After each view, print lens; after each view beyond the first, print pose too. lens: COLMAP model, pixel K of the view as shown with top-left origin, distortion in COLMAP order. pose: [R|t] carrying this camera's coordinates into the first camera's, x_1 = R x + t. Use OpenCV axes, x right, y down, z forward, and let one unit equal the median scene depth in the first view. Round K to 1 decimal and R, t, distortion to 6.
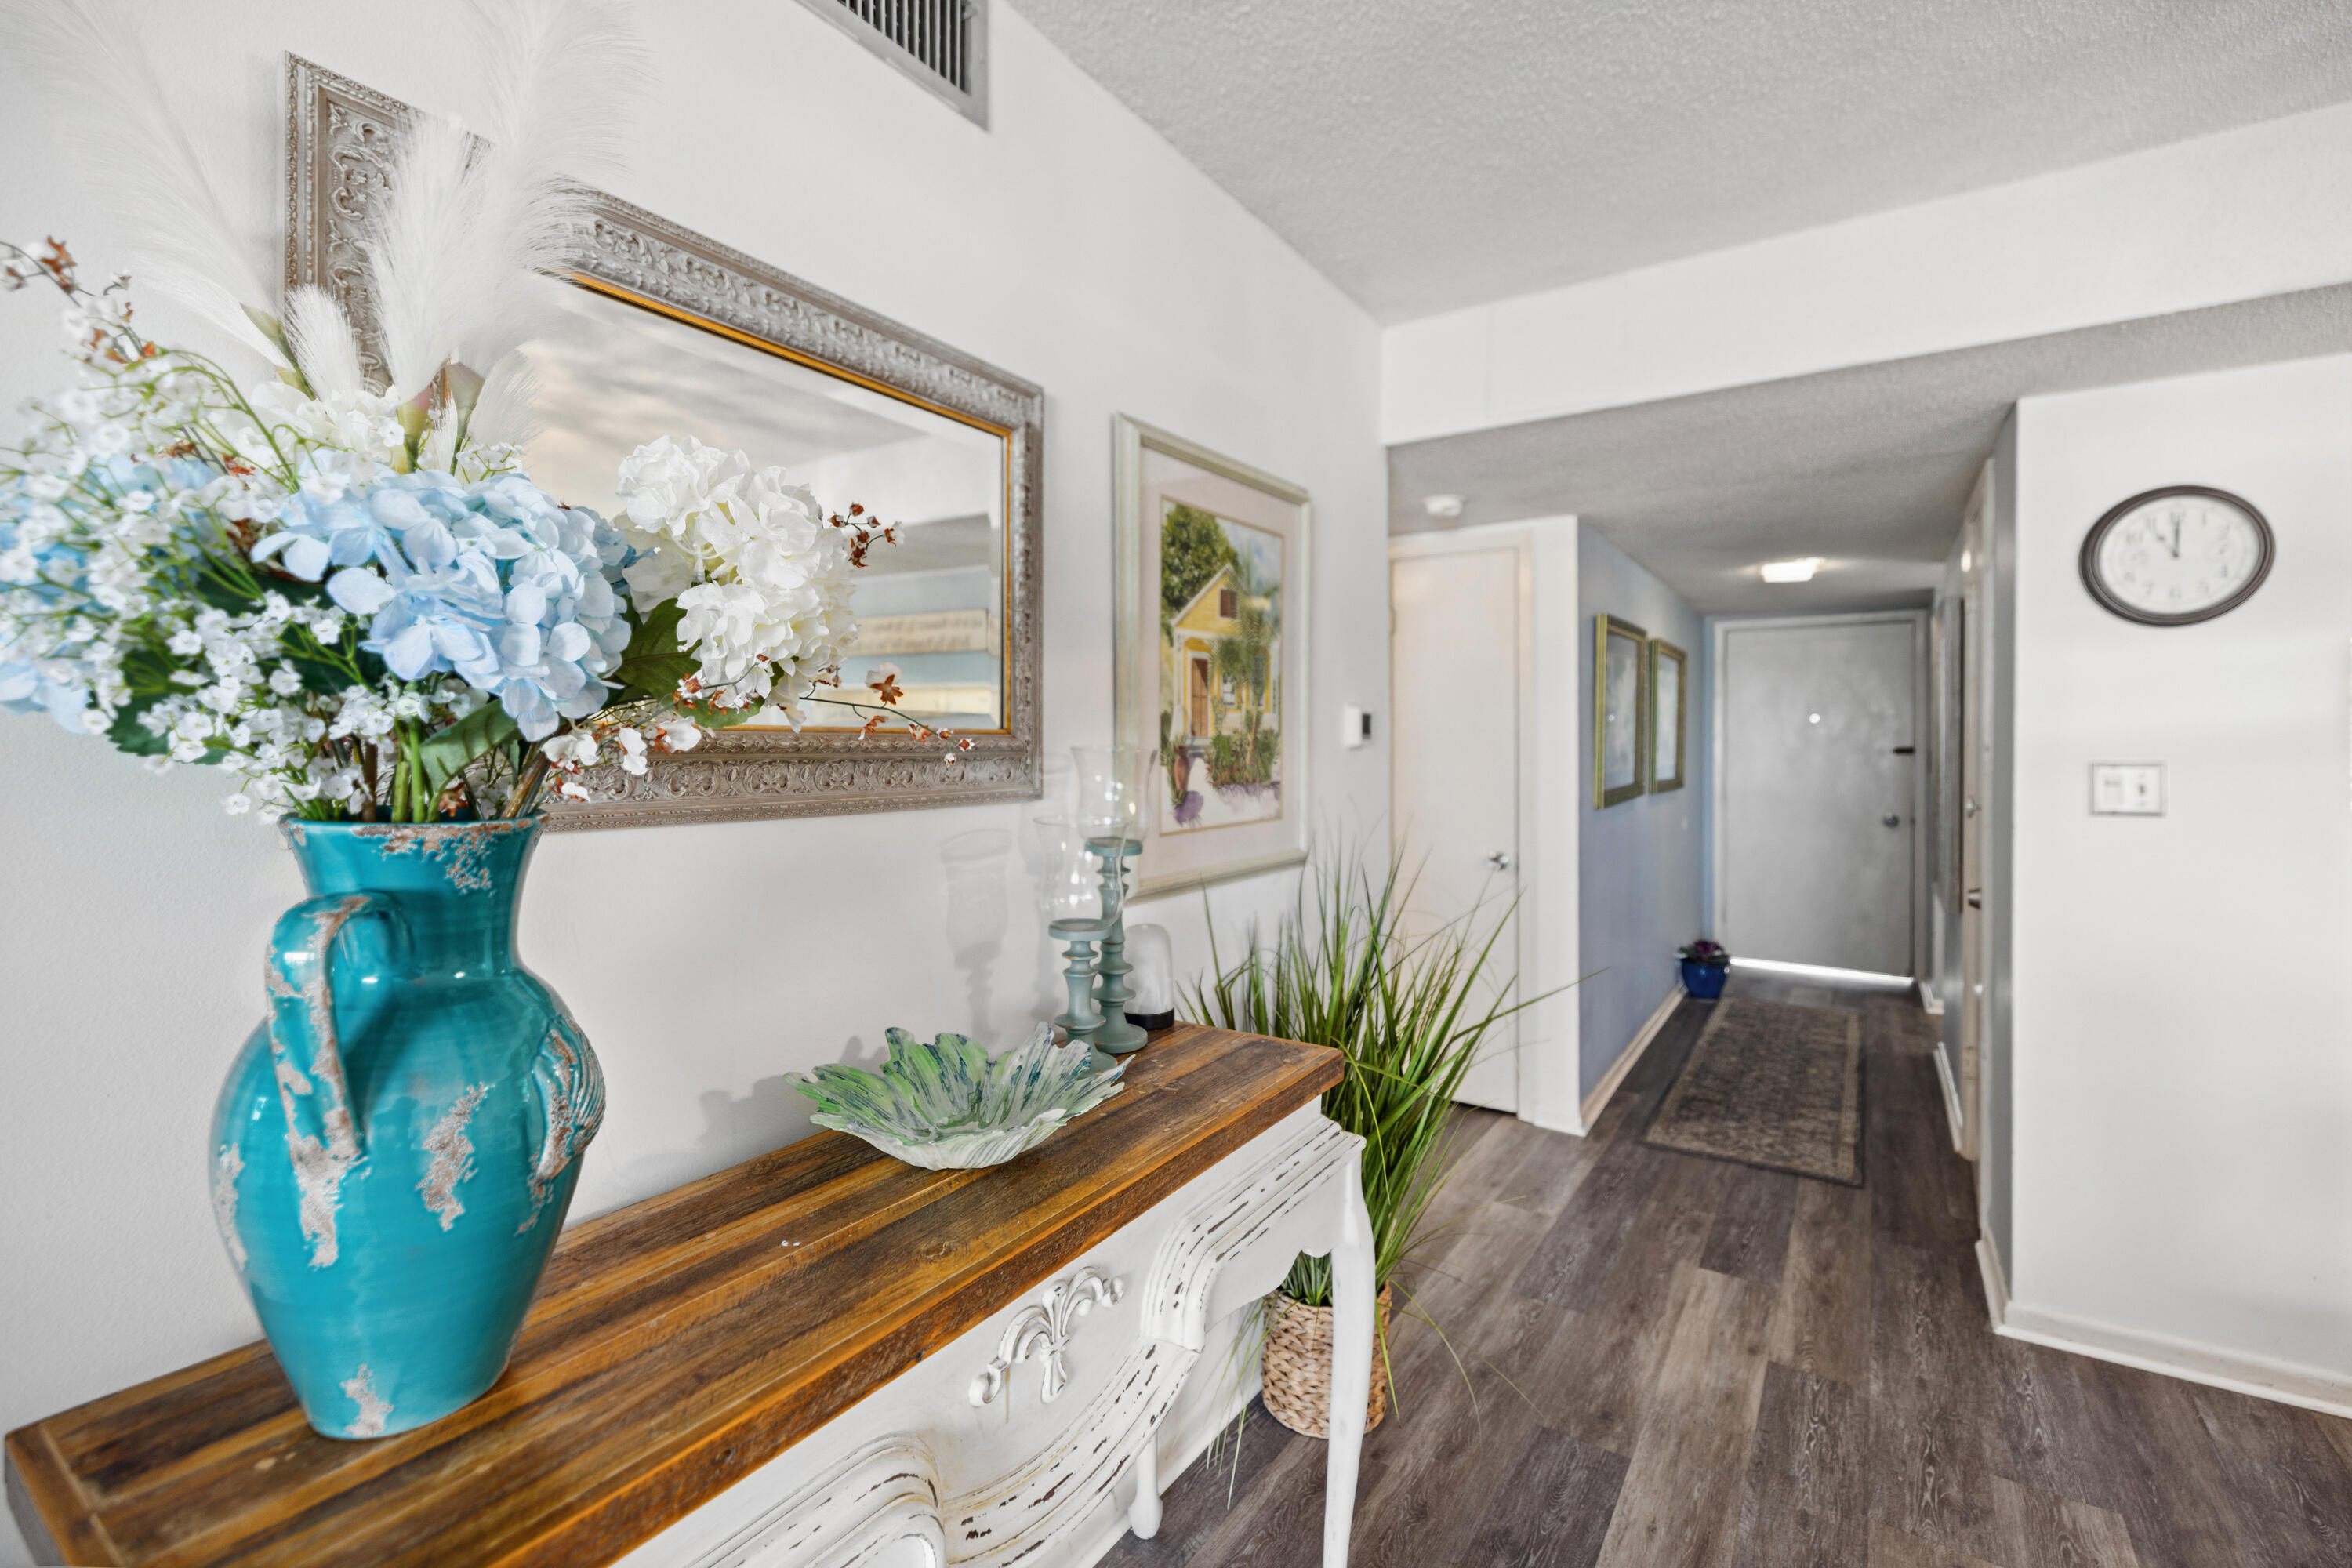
lens RADIAL K [[1009.2, 0, 1201.2], [0, 1009.2, 758.7], [0, 0, 1]] dist [-0.004491, 0.000653]
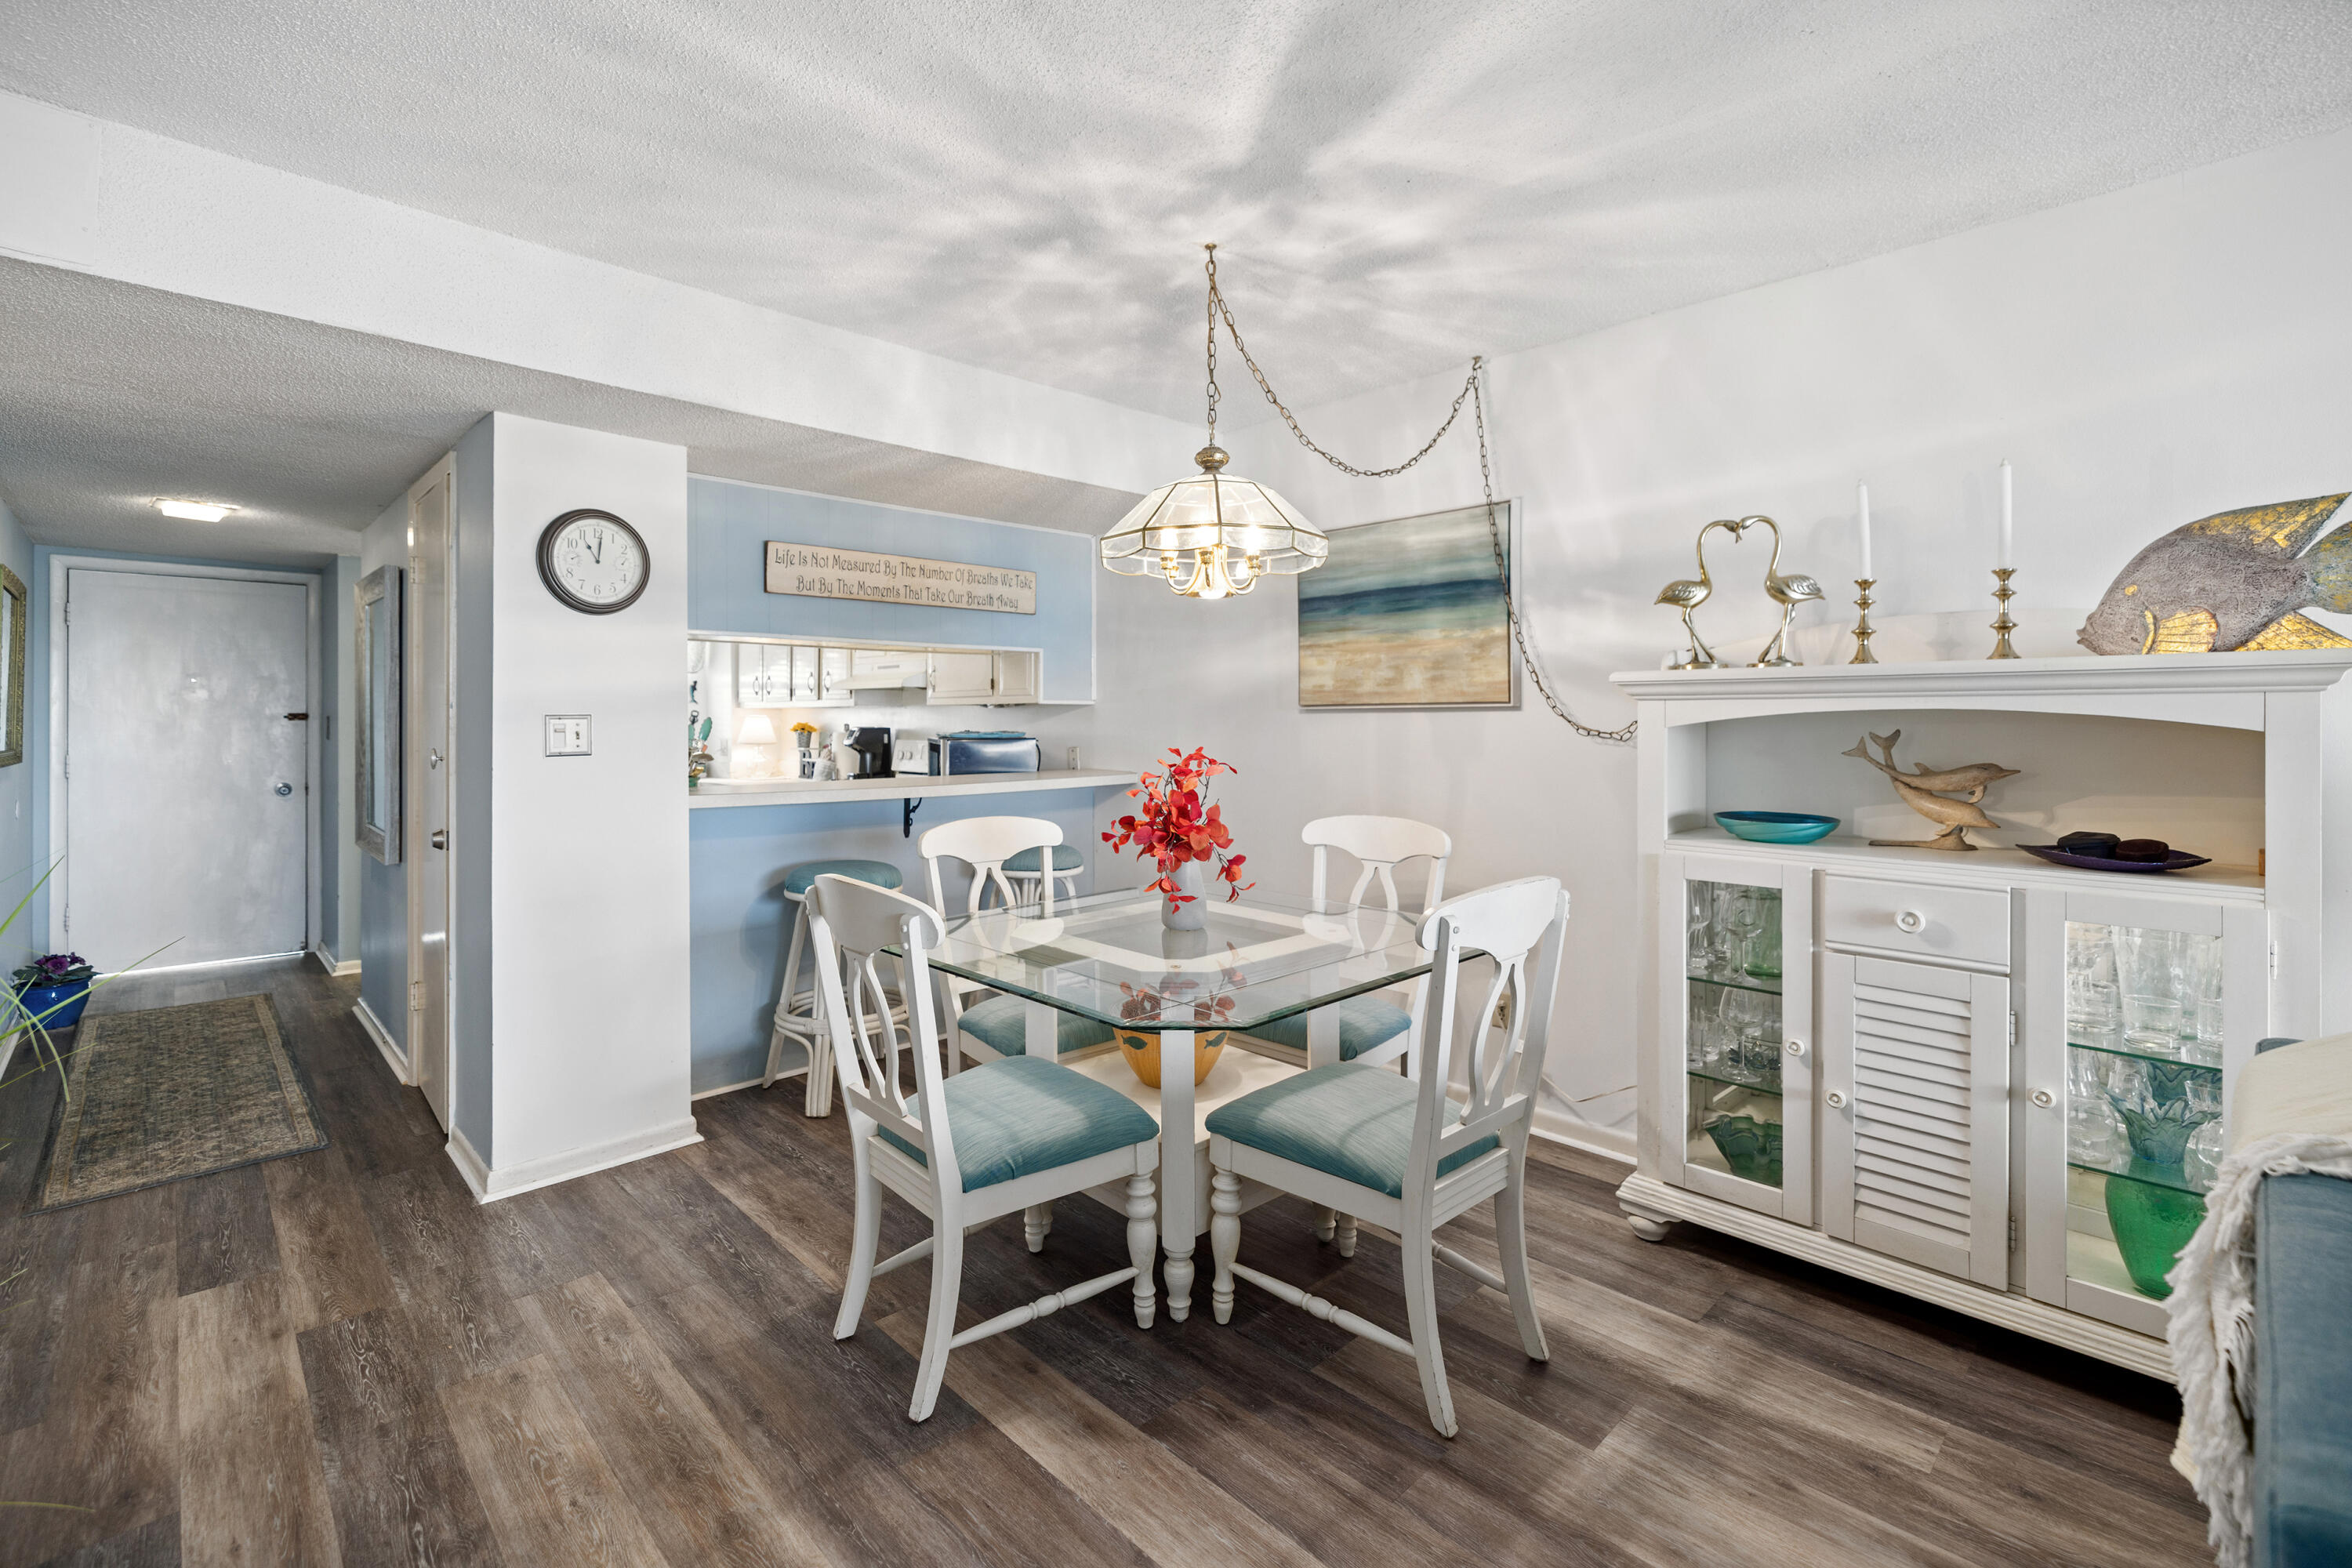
lens RADIAL K [[1009.2, 0, 1119.8], [0, 1009.2, 734.7], [0, 0, 1]] dist [-0.004491, 0.000653]
pose [[0.228303, -0.016382, 0.973452, -0.203126], [0.014609, 0.999803, 0.013399, 0.024098], [-0.973481, 0.011162, 0.228497, 0.004456]]
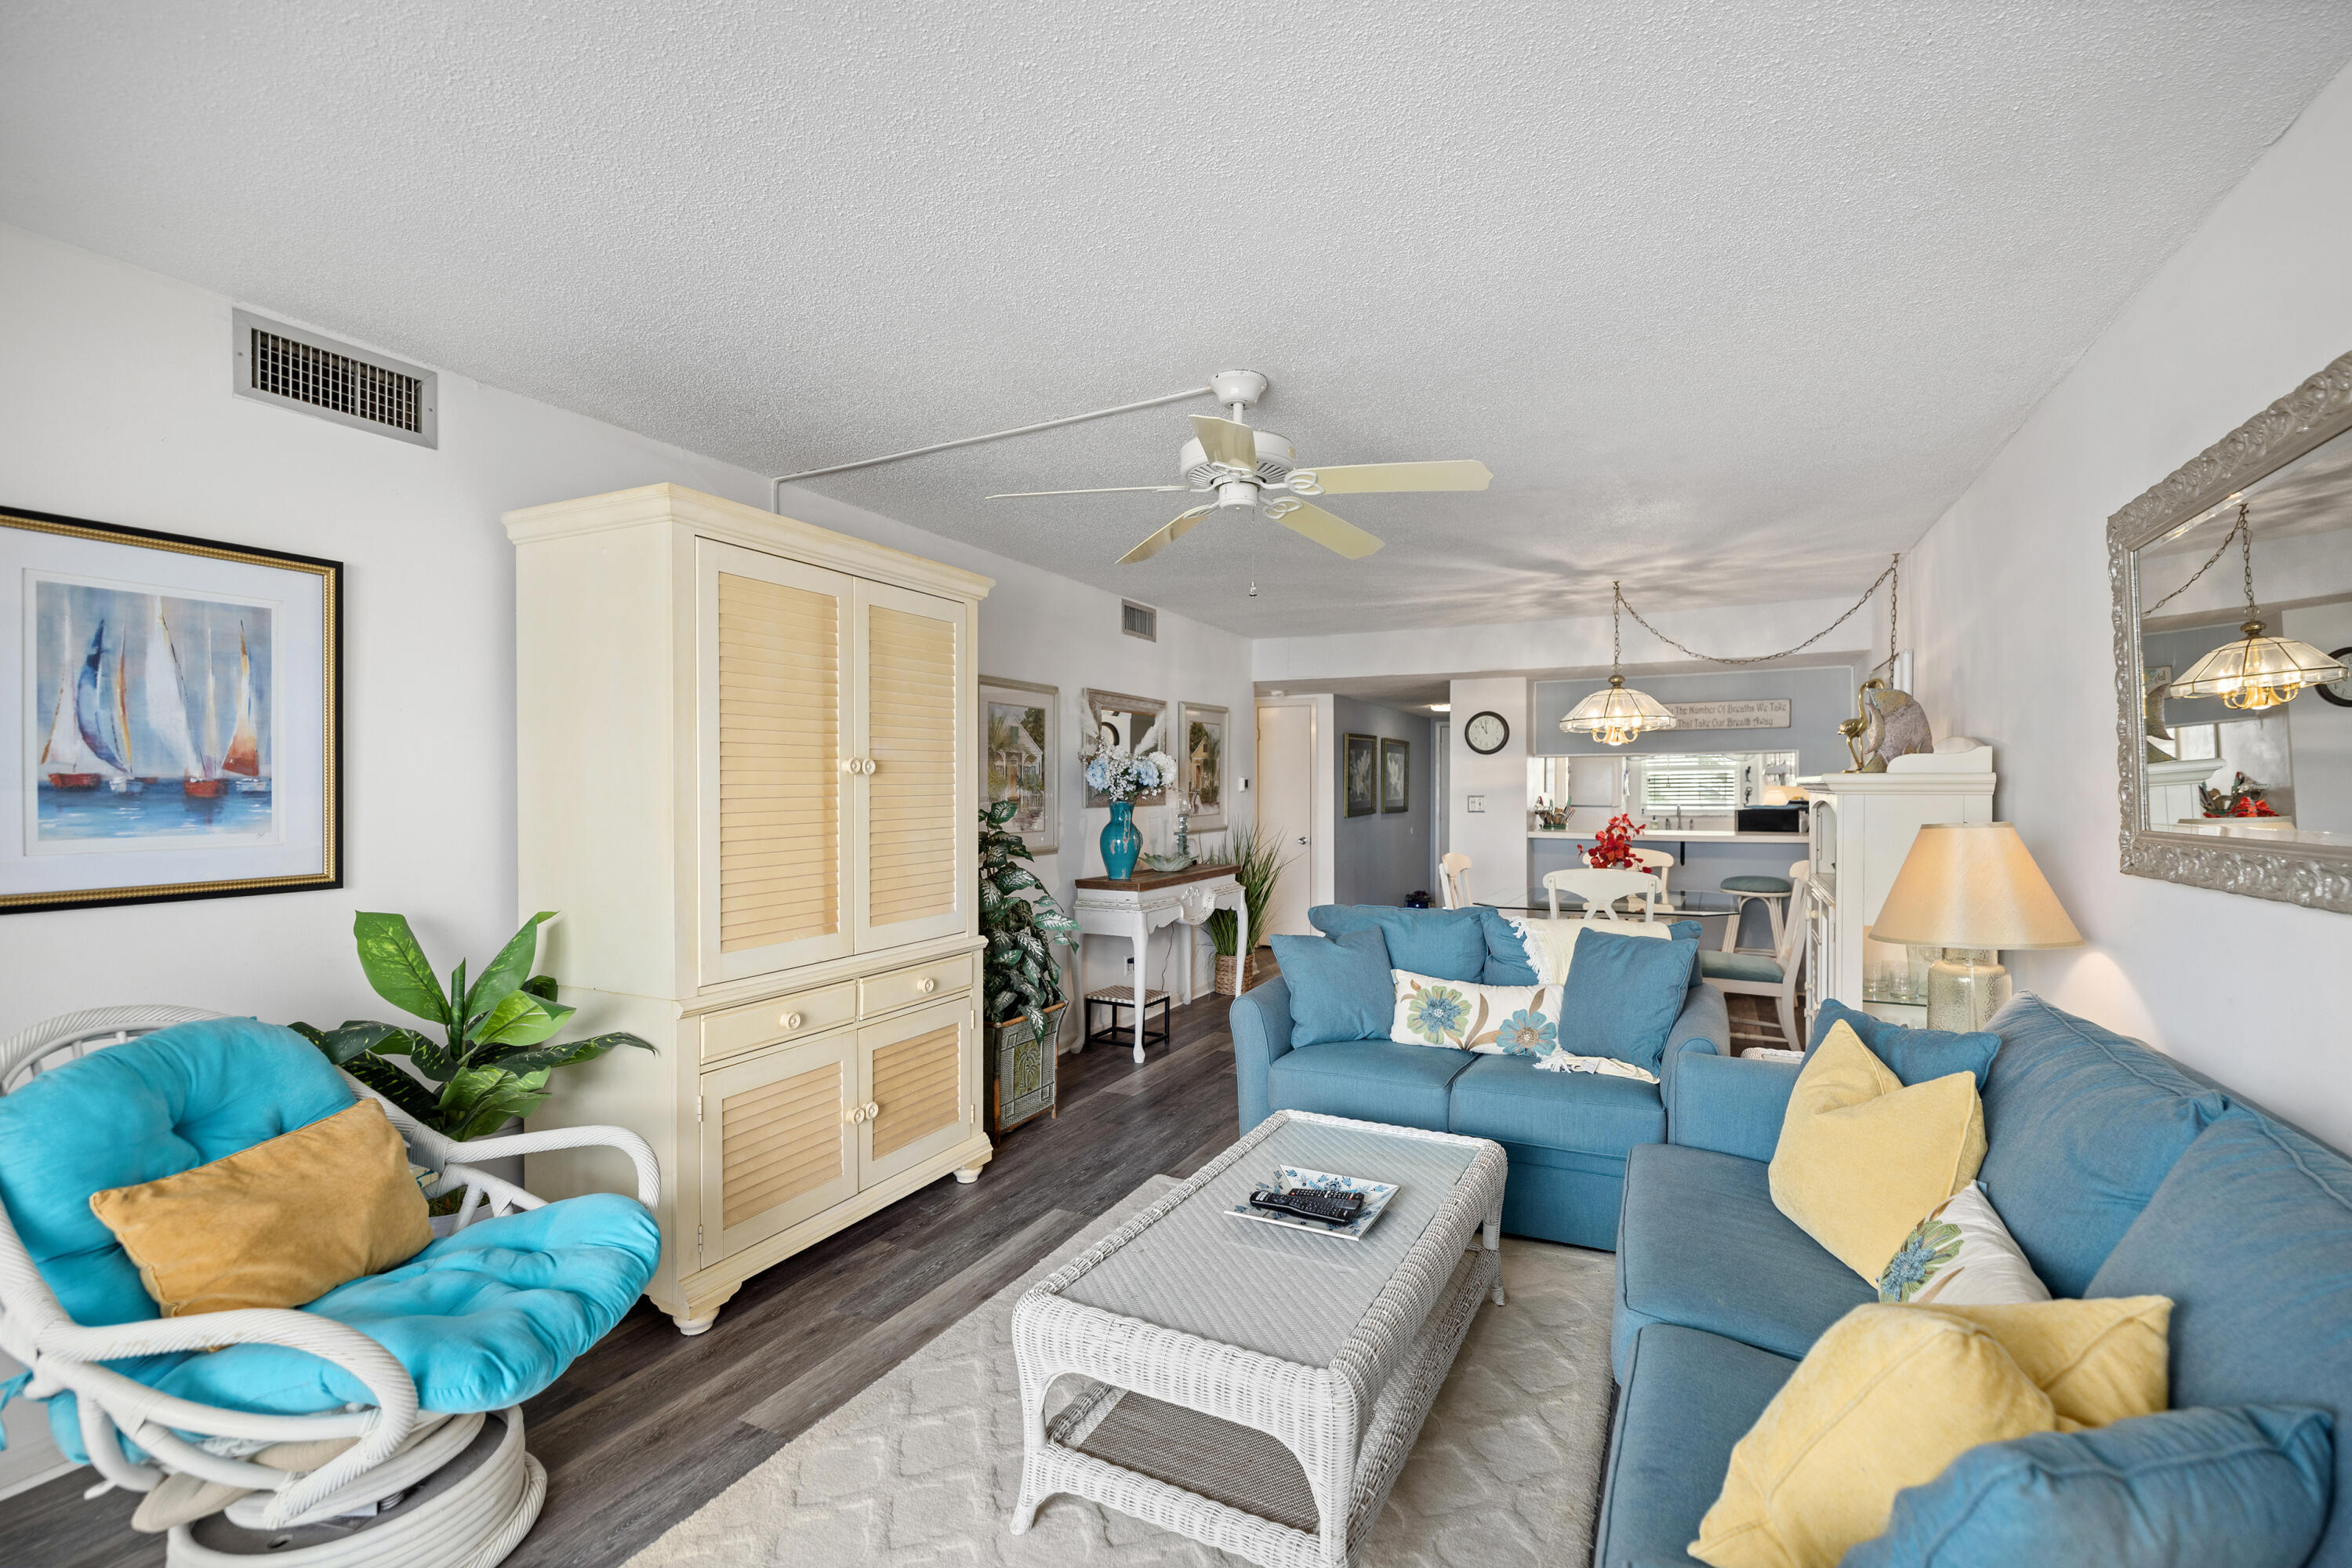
lens RADIAL K [[1009.2, 0, 1208.2], [0, 1009.2, 807.3], [0, 0, 1]] dist [-0.004491, 0.000653]
pose [[0.992459, -0.005641, 0.122446, -0.385887], [0.005050, 0.999974, 0.005135, 0.023082], [-0.122472, -0.004478, 0.992462, -2.406672]]
